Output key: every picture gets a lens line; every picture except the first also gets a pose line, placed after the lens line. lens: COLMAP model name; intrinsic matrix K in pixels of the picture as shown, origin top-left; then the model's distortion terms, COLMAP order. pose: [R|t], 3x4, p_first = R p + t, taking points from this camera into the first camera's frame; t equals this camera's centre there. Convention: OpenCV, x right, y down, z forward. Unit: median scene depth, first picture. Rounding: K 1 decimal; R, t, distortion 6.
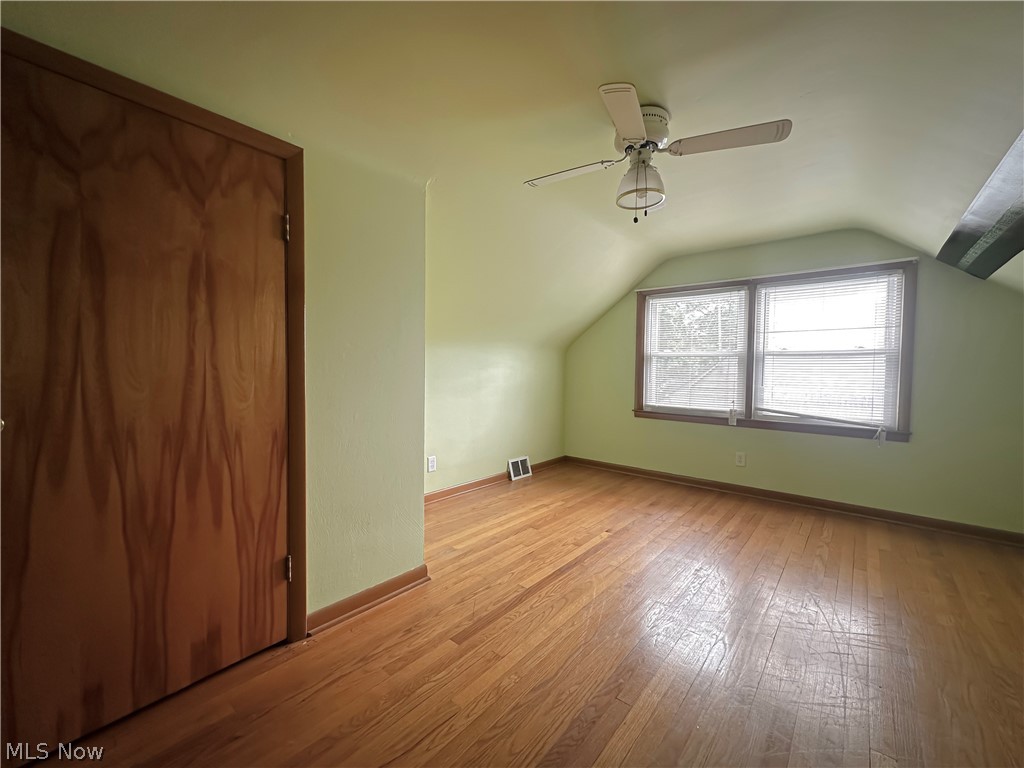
lens RADIAL K [[414.9, 0, 514.8], [0, 414.9, 383.0], [0, 0, 1]] dist [-0.024954, 0.024809]
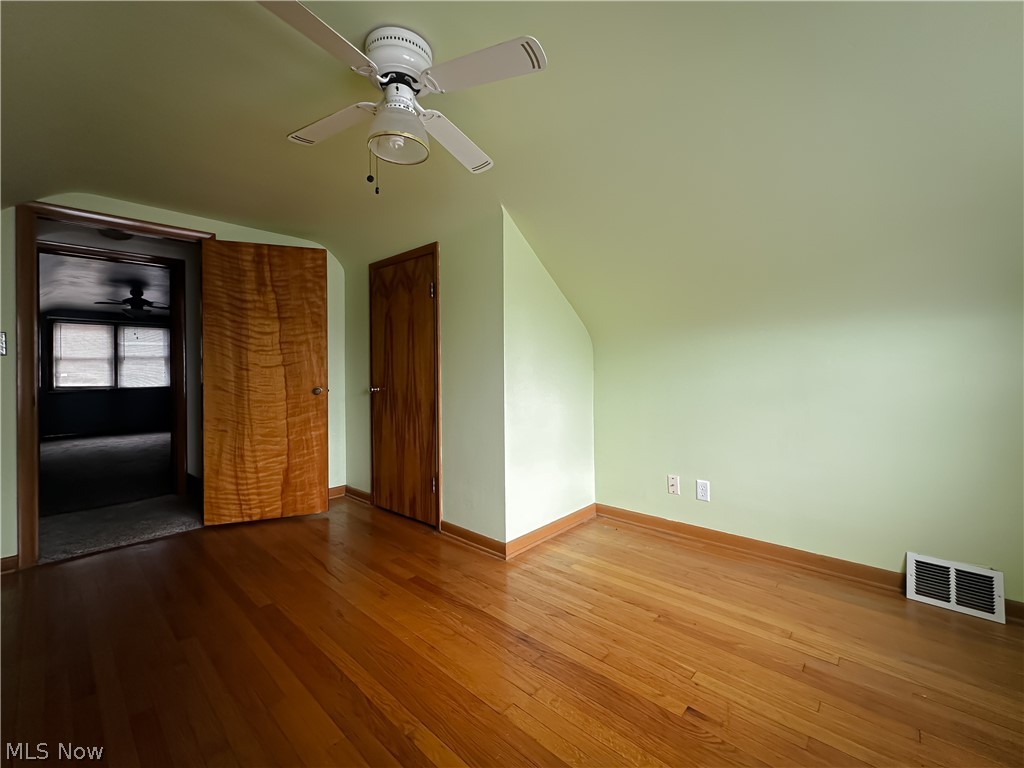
lens RADIAL K [[417.3, 0, 514.1], [0, 417.3, 372.4], [0, 0, 1]] dist [0.000492, 0.000039]
pose [[-0.034286, -0.013673, -0.999319, 0.583334], [-0.024001, 0.999629, -0.012854, -0.002910], [0.999124, 0.023544, -0.034602, 0.680070]]
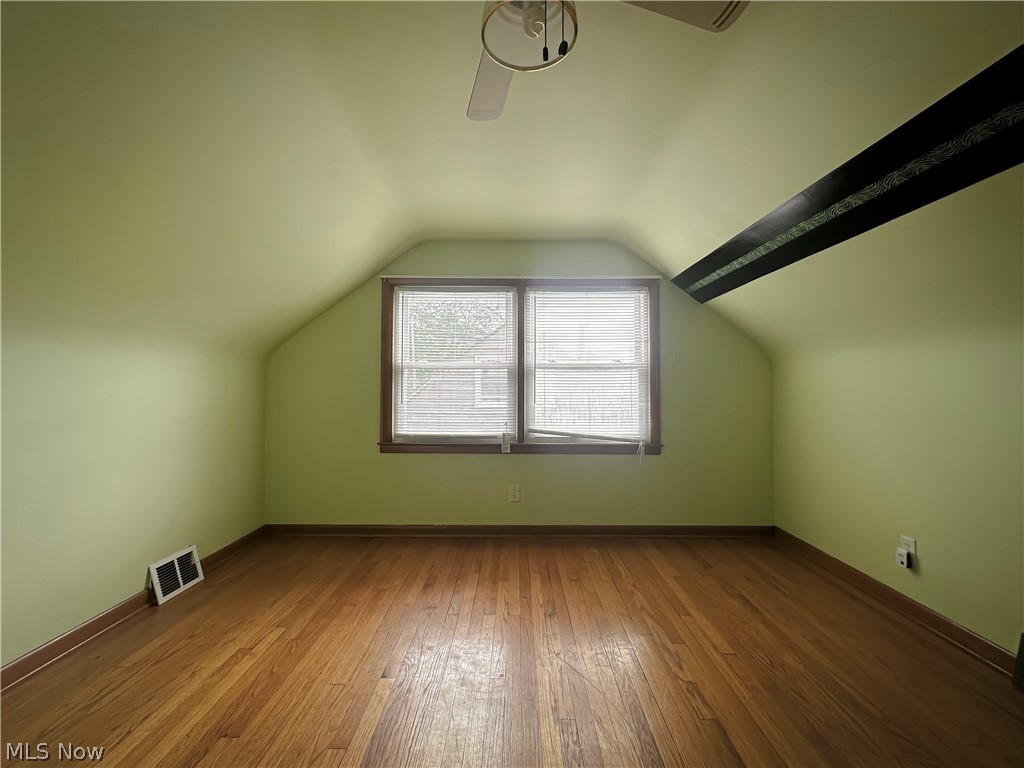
lens RADIAL K [[436.7, 0, 512.7], [0, 436.7, 373.5], [0, 0, 1]] dist [-0.003610, -0.000246]
pose [[0.770639, 0.010171, 0.637191, -0.017475], [0.029893, 0.998195, -0.052087, -0.010101], [-0.636571, 0.059188, 0.768944, 0.350429]]
